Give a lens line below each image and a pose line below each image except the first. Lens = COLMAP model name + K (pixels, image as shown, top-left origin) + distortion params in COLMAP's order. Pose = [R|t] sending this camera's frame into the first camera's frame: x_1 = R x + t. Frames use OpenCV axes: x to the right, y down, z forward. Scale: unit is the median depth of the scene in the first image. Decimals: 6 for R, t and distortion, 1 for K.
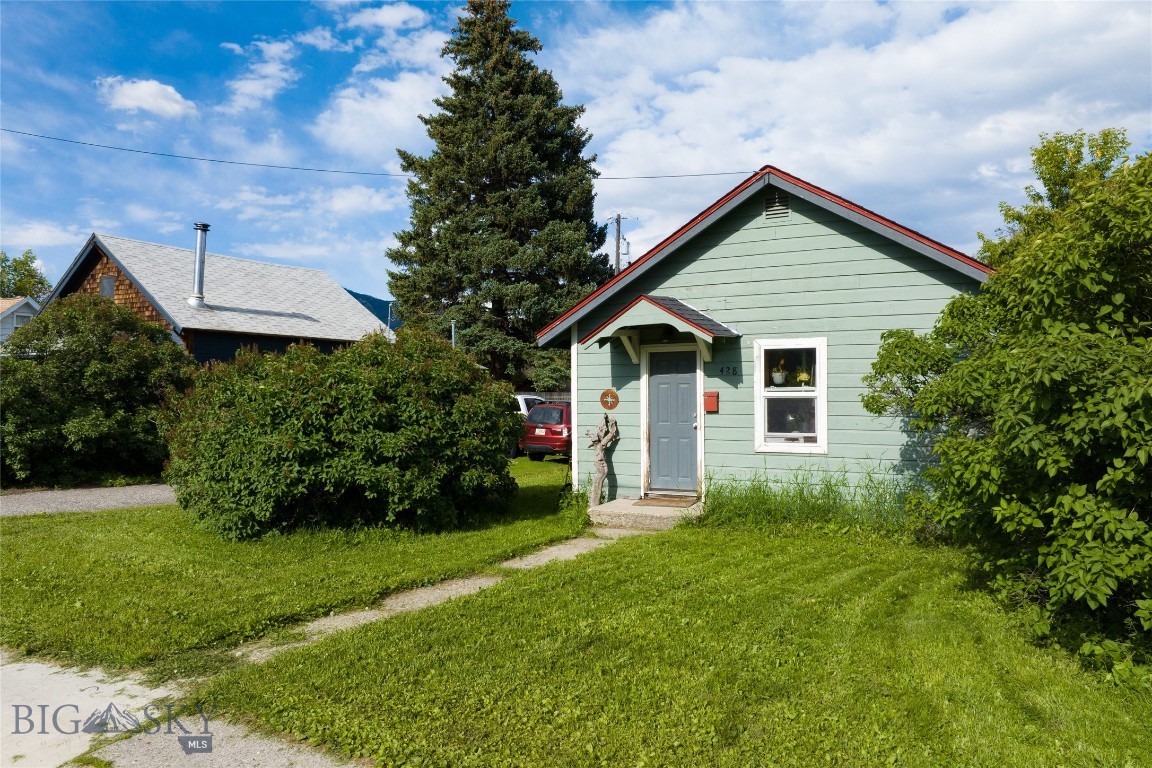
lens RADIAL K [[809.5, 0, 576.0], [0, 809.5, 384.0], [0, 0, 1]] dist [-0.027059, -0.000863]
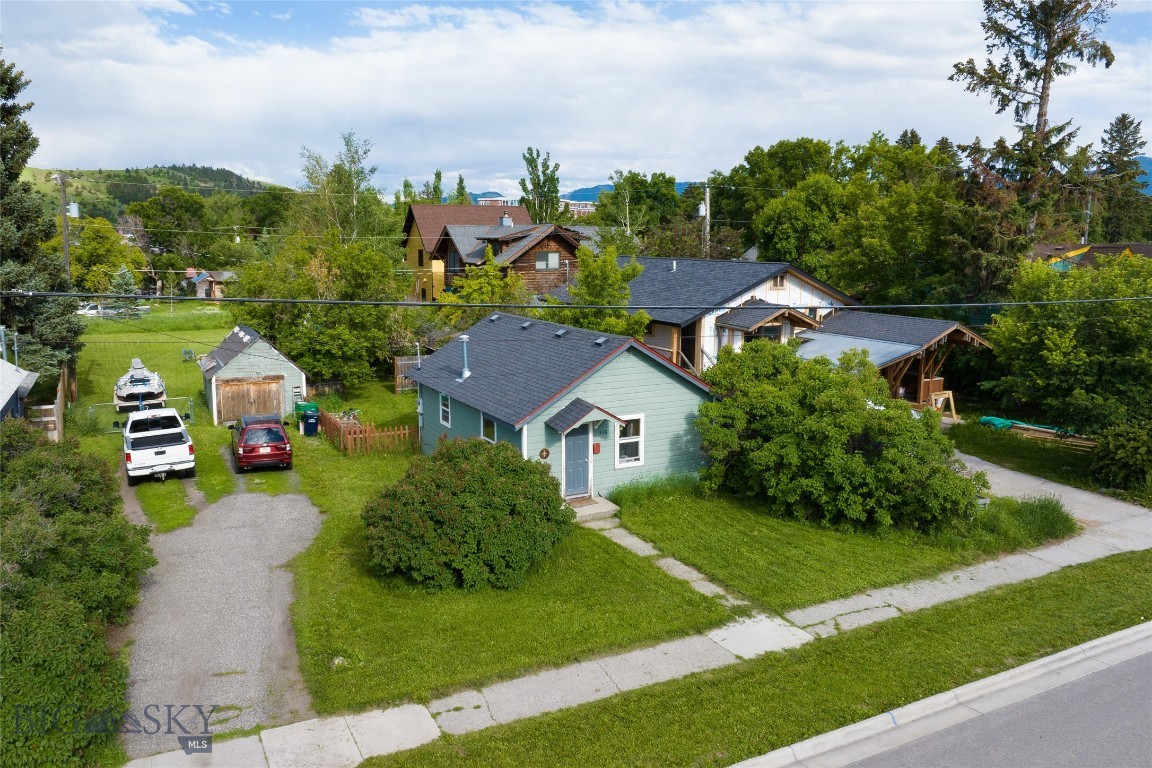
lens RADIAL K [[869.5, 0, 535.0], [0, 869.5, 378.0], [0, 0, 1]] dist [-0.030878, -0.005984]
pose [[0.567902, -0.135150, 0.811925, -1.688342], [-0.004202, 0.985939, 0.167055, -0.522661], [-0.823085, -0.098283, 0.559349, -0.062200]]
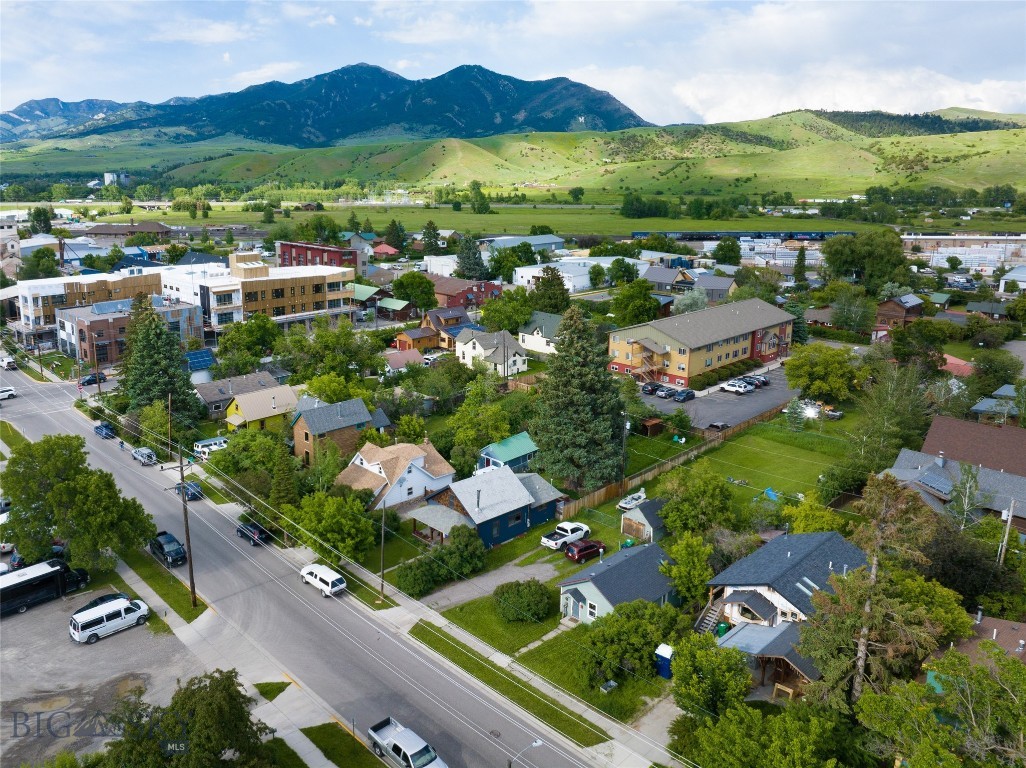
lens RADIAL K [[785.3, 0, 454.8], [0, 785.3, 346.2], [0, 0, 1]] dist [-0.039341, -0.000880]
pose [[0.949336, 0.063660, -0.307748, 0.955294], [0.005860, 0.975512, 0.219869, -3.208746], [0.314208, -0.210533, 0.925715, -4.333441]]
